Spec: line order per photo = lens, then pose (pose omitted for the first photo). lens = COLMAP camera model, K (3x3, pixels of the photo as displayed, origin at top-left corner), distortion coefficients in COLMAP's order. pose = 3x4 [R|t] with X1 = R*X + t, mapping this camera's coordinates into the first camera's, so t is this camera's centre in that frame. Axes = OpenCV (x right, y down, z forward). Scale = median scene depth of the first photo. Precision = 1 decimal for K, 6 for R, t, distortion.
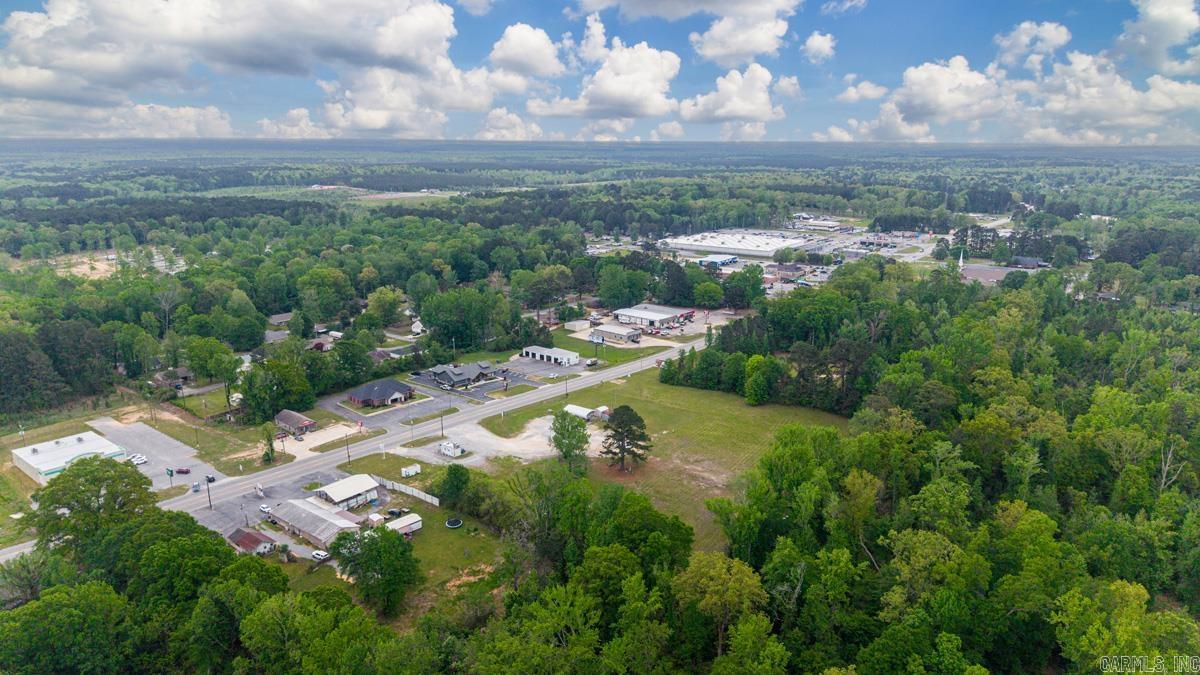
lens RADIAL K [[796.6, 0, 601.5], [0, 796.6, 331.0], [0, 0, 1]] dist [0.037078, -0.051488]
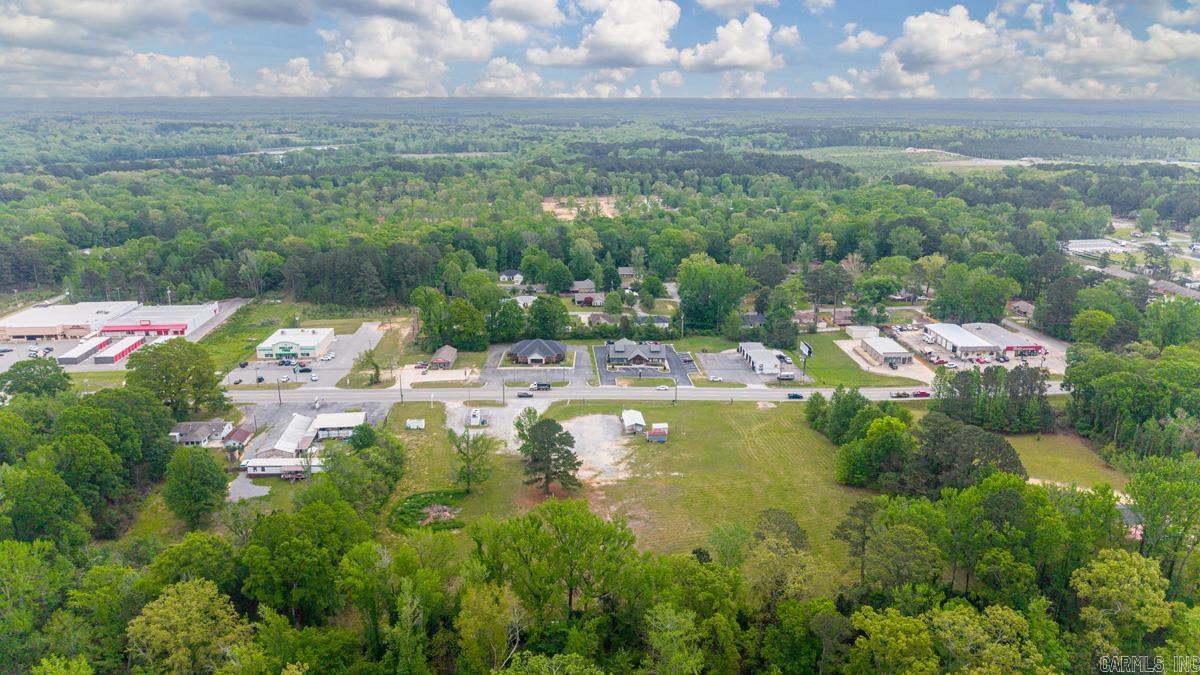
lens RADIAL K [[796.6, 0, 603.0], [0, 796.6, 339.8], [0, 0, 1]] dist [0.037078, -0.051488]
pose [[0.697036, 0.207755, -0.686279, 0.366266], [-0.168760, 0.977752, 0.124586, -0.059745], [0.696894, 0.028975, 0.716589, 0.256749]]
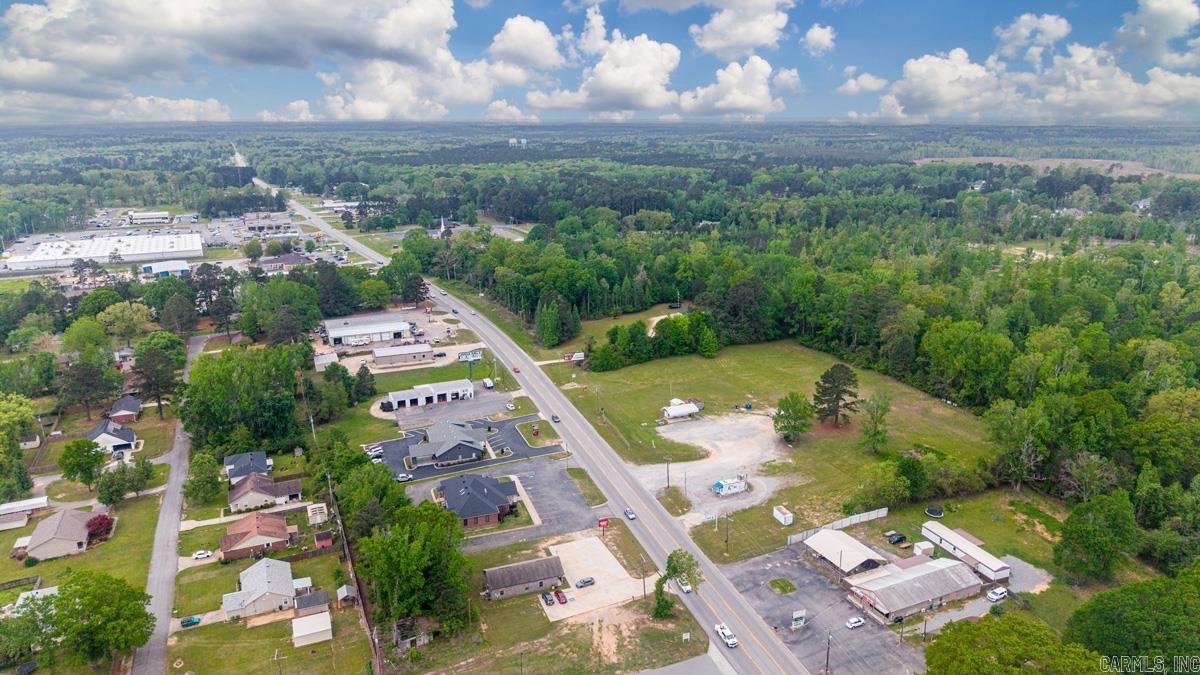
lens RADIAL K [[796.6, 0, 596.6], [0, 796.6, 318.8], [0, 0, 1]] dist [0.037078, -0.051488]
pose [[0.452430, -0.225186, 0.862901, -0.589659], [0.213717, 0.966777, 0.140240, -0.104734], [-0.865813, 0.120968, 0.485525, 0.444704]]
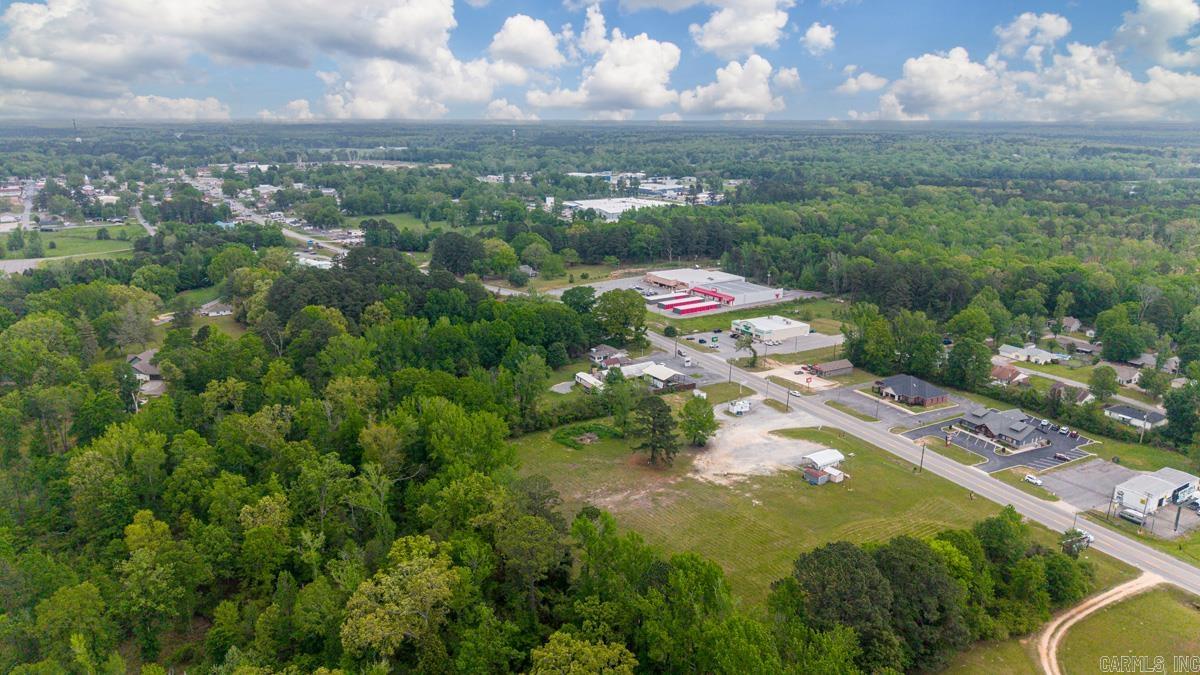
lens RADIAL K [[796.6, 0, 594.9], [0, 796.6, 333.0], [0, 0, 1]] dist [0.037078, -0.051488]
pose [[-0.324306, 0.242531, -0.914333, 0.537155], [-0.223170, 0.919673, 0.323104, -0.160004], [0.919250, 0.308836, -0.244129, 0.670316]]
